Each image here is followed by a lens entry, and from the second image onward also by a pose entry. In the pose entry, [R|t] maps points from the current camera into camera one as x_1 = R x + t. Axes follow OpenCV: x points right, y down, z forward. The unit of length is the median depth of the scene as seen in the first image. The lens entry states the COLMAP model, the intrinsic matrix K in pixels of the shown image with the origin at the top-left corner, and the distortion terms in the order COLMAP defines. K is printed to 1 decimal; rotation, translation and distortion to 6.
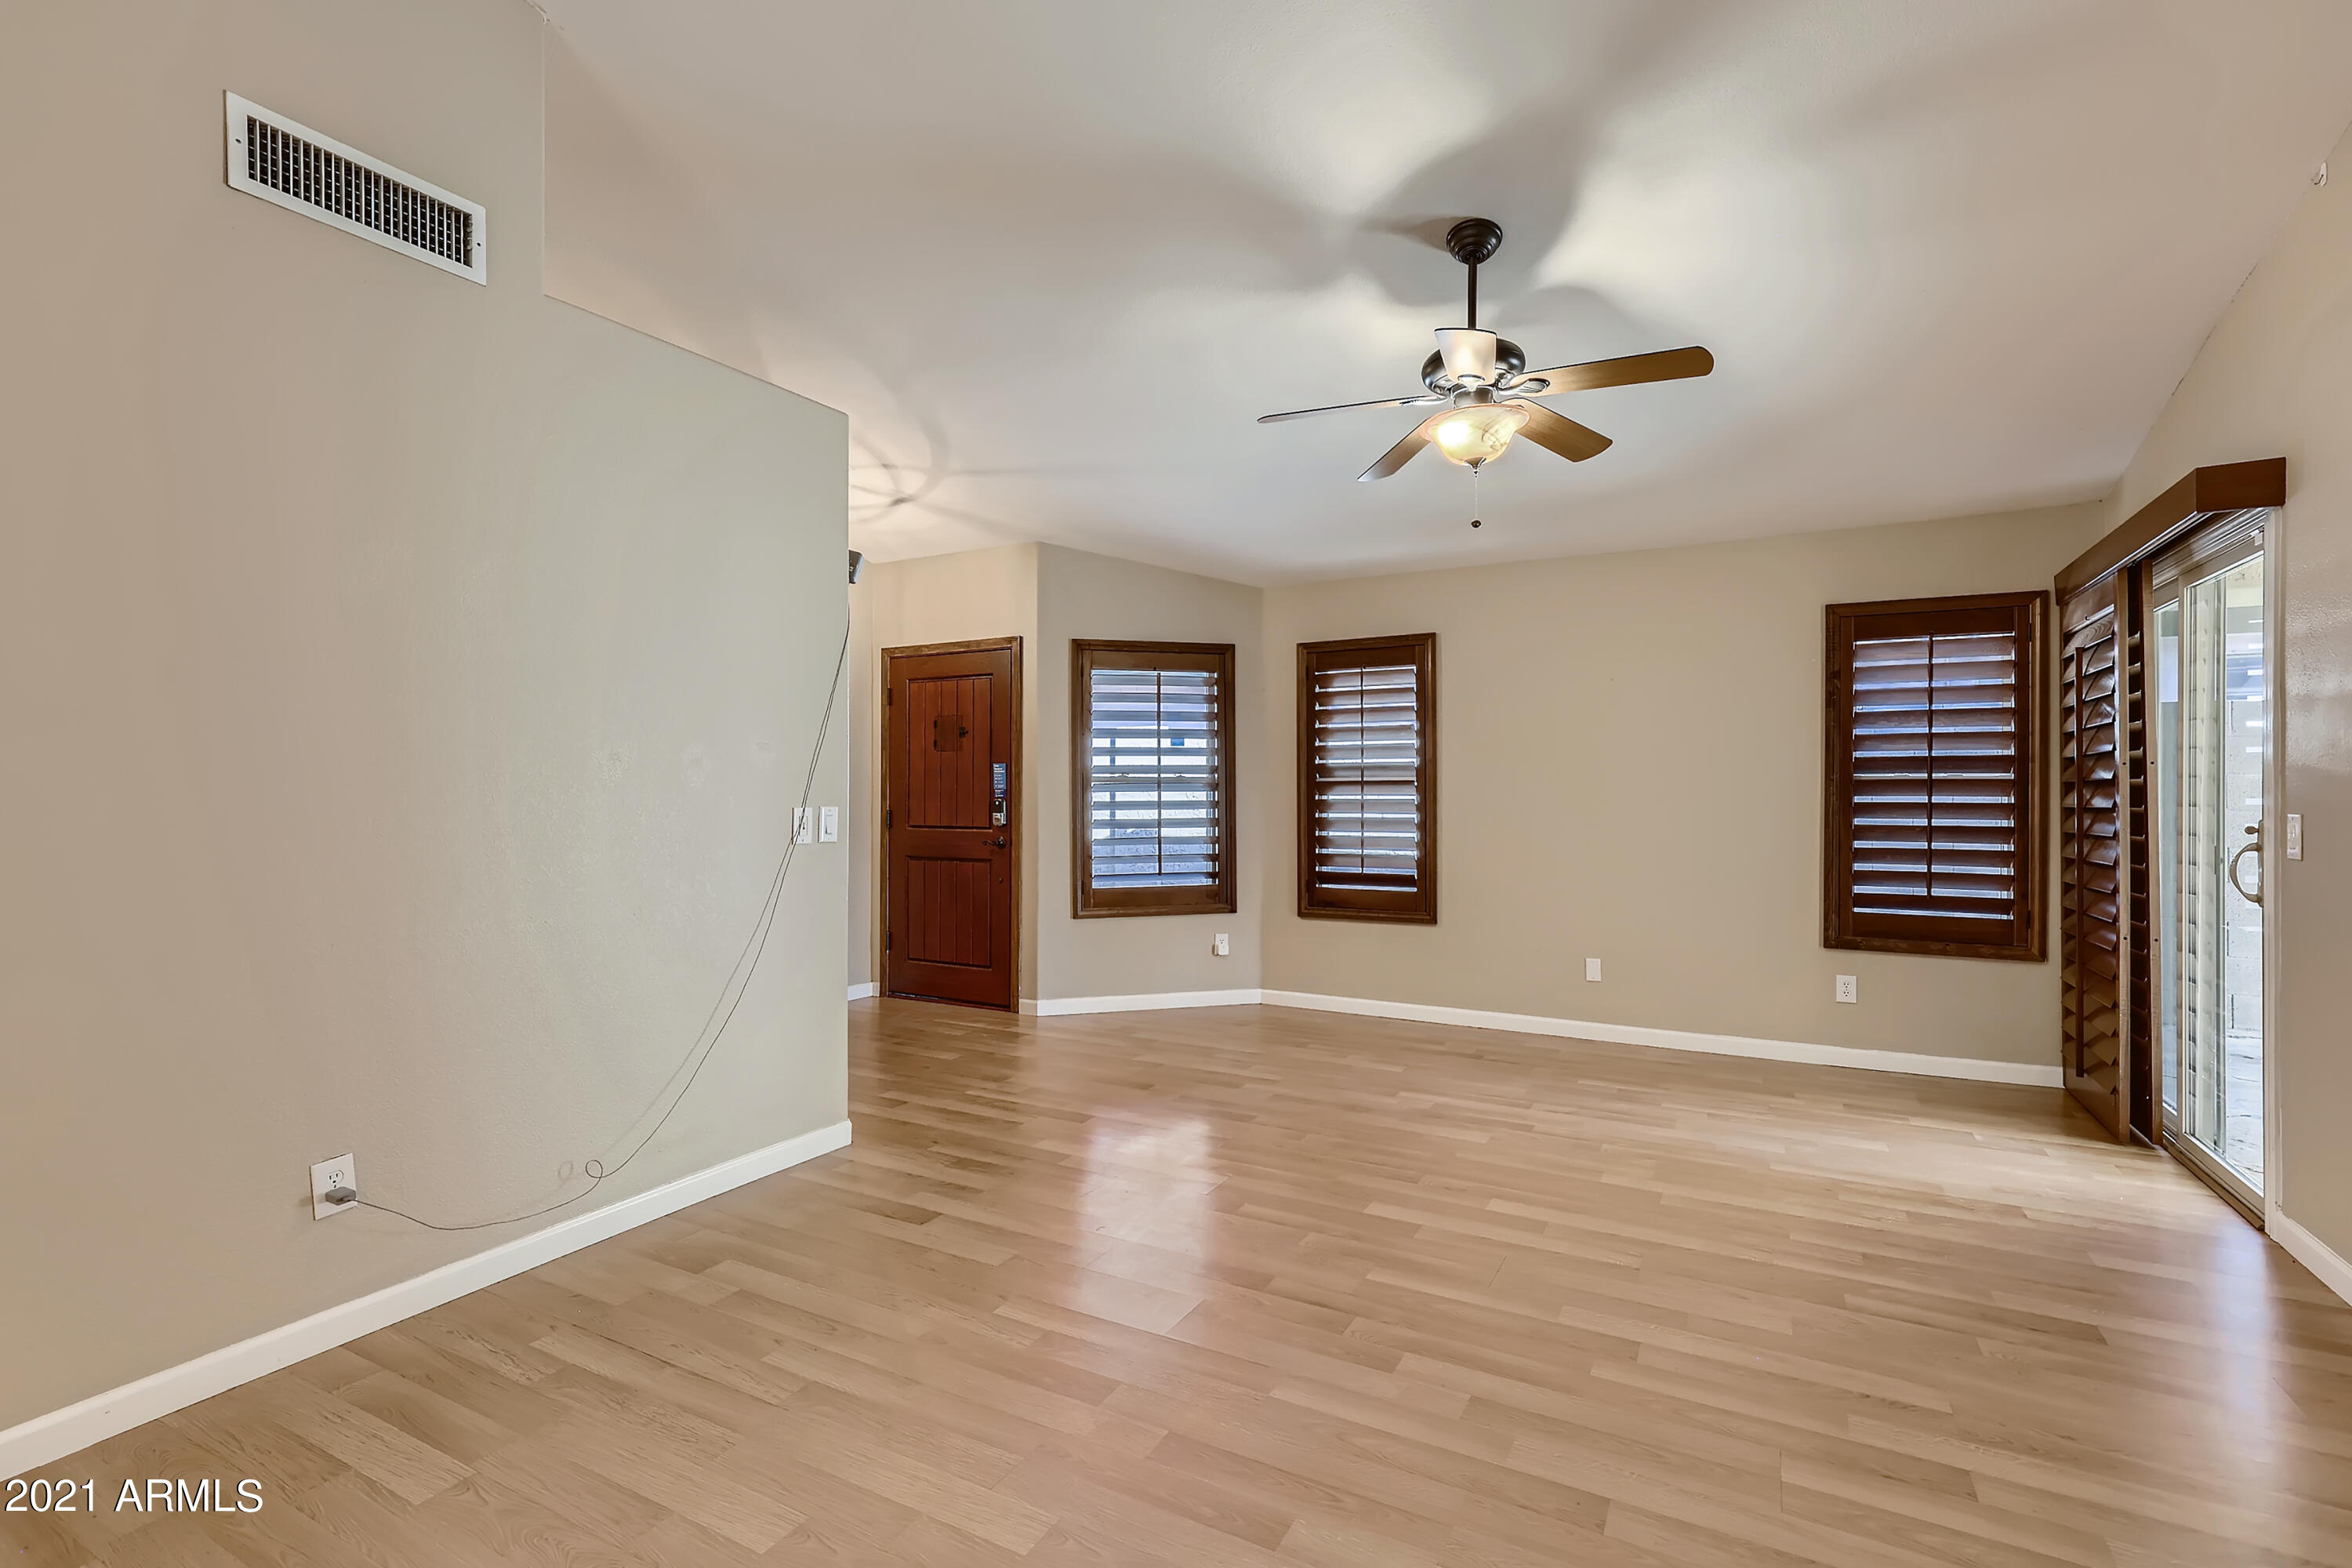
lens RADIAL K [[1067.7, 0, 1173.8], [0, 1067.7, 789.6], [0, 0, 1]] dist [-0.004417, 0.004797]
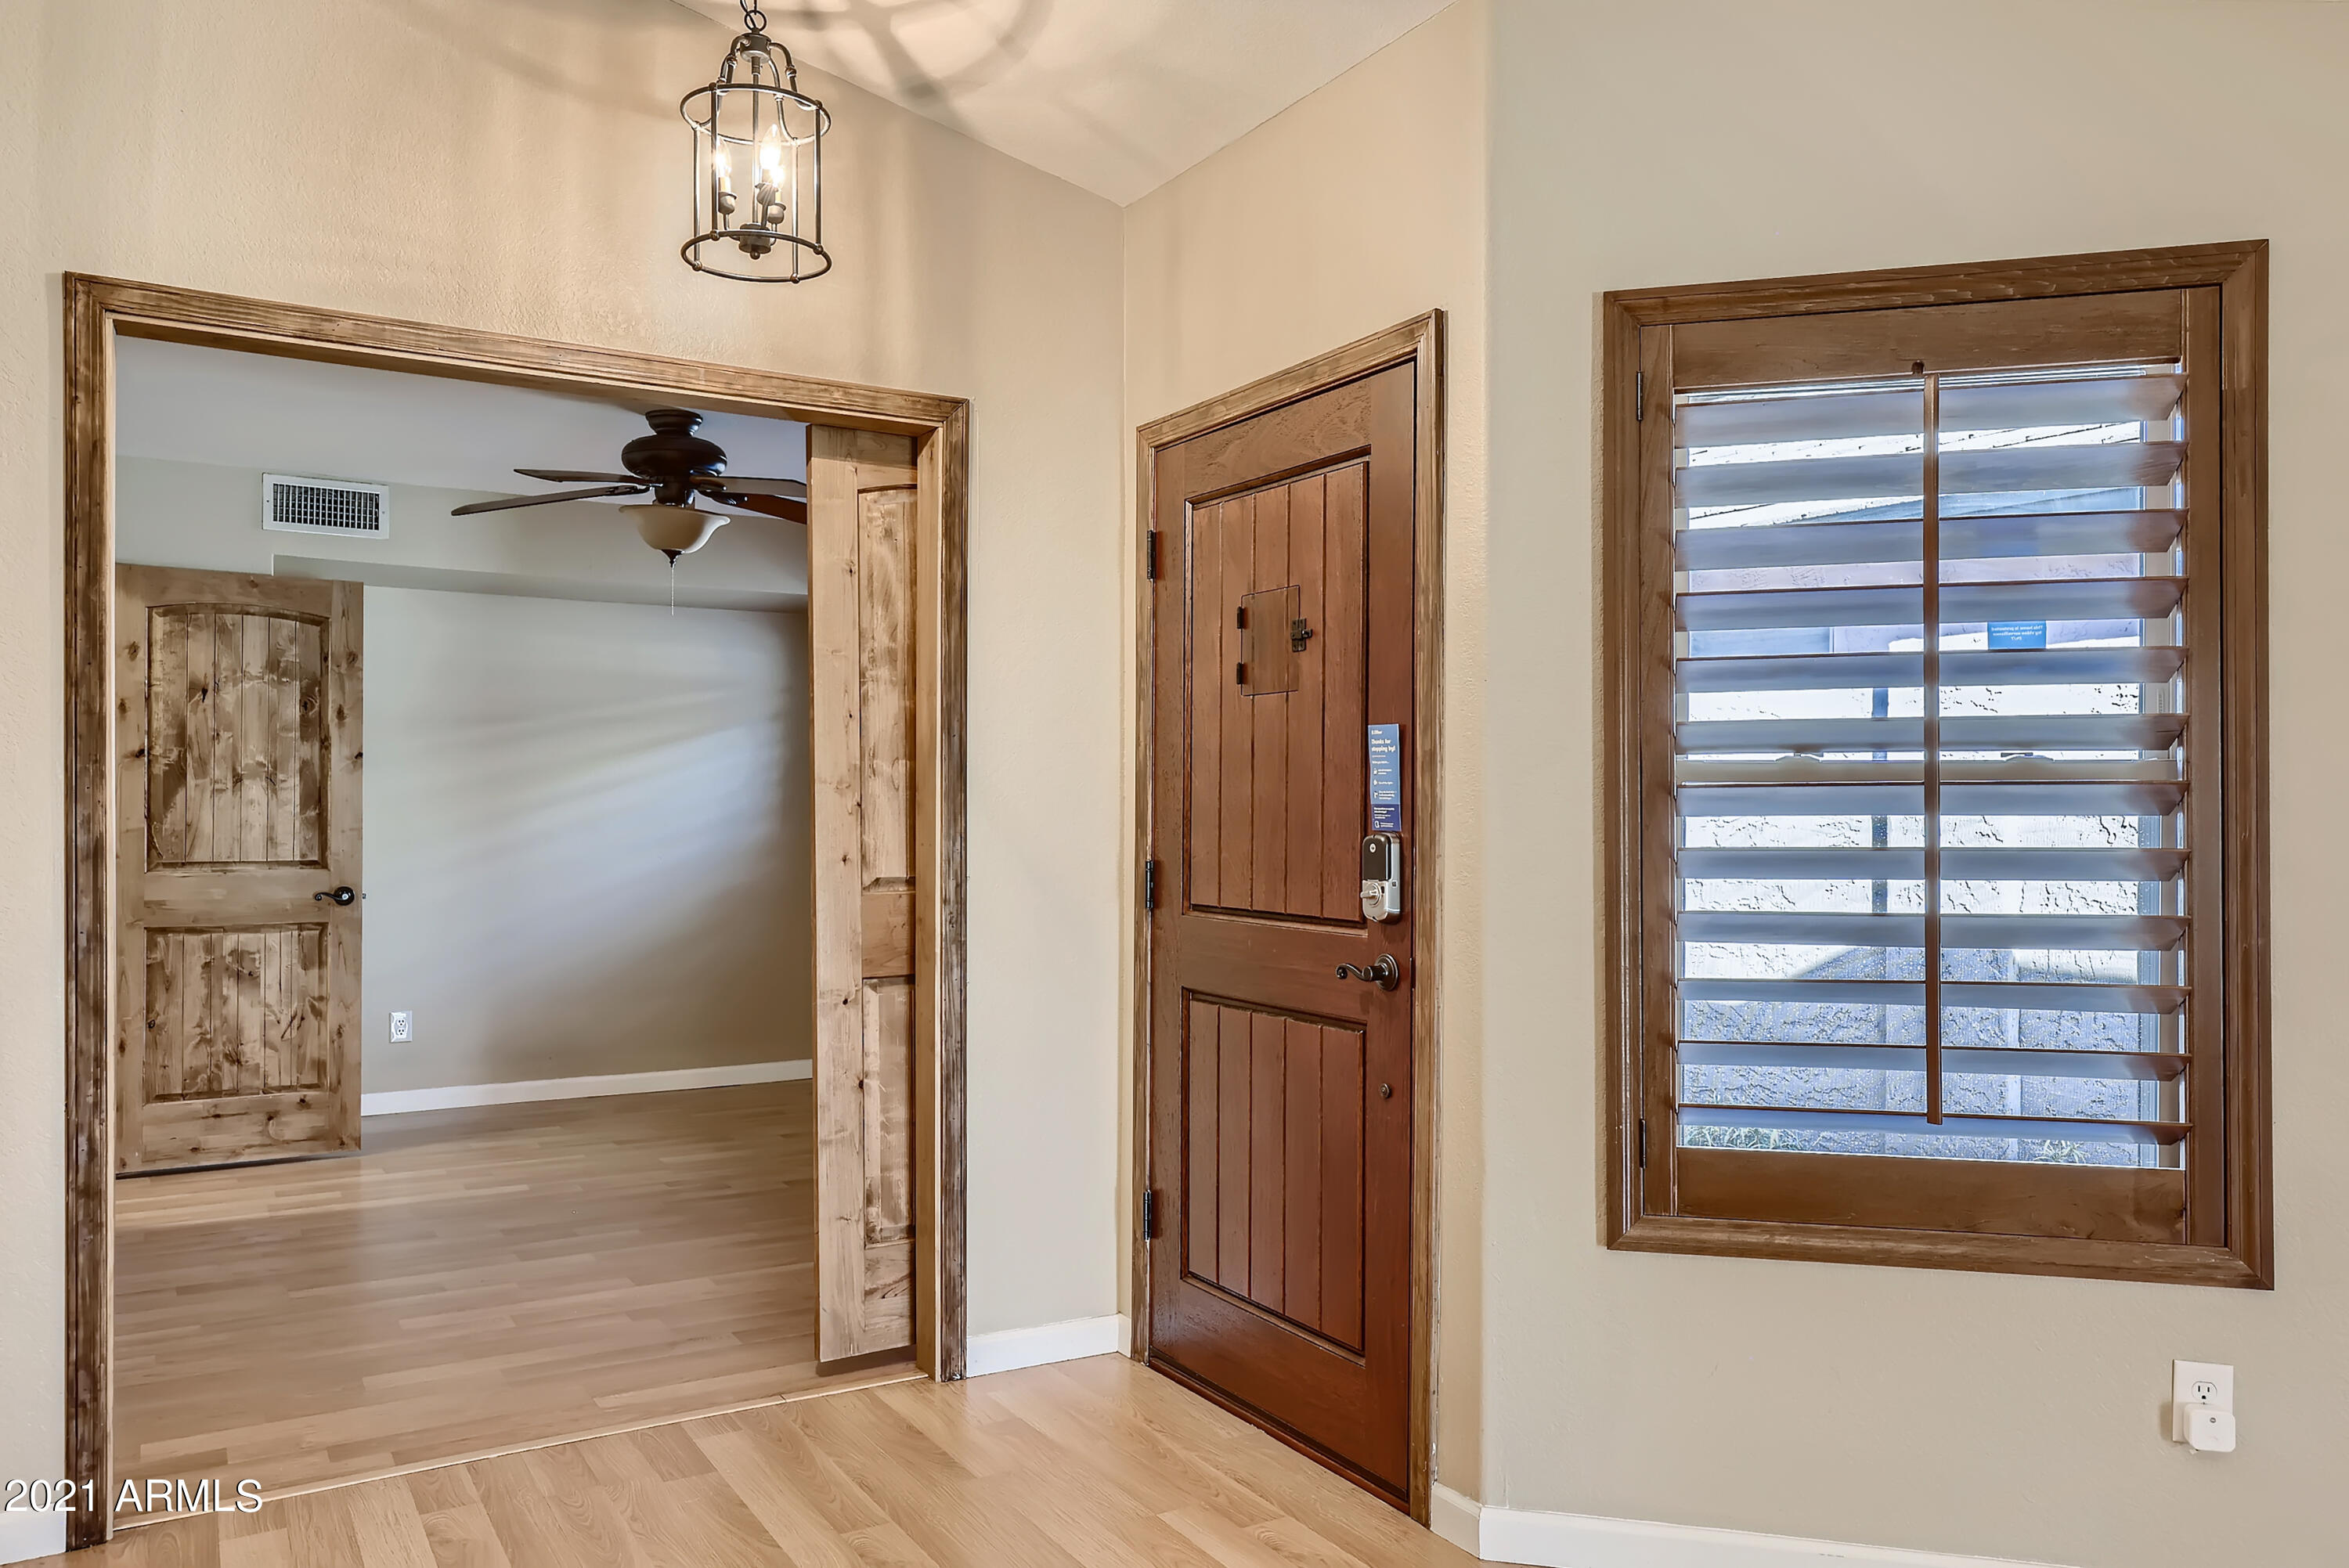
lens RADIAL K [[1657.6, 0, 1175.5], [0, 1657.6, 806.9], [0, 0, 1]] dist [0.007155, -0.002370]
pose [[0.867035, 0.001327, -0.498245, 0.034542], [0.000334, 0.999995, 0.003246, -0.001709], [0.498246, -0.002981, 0.867030, 0.620218]]
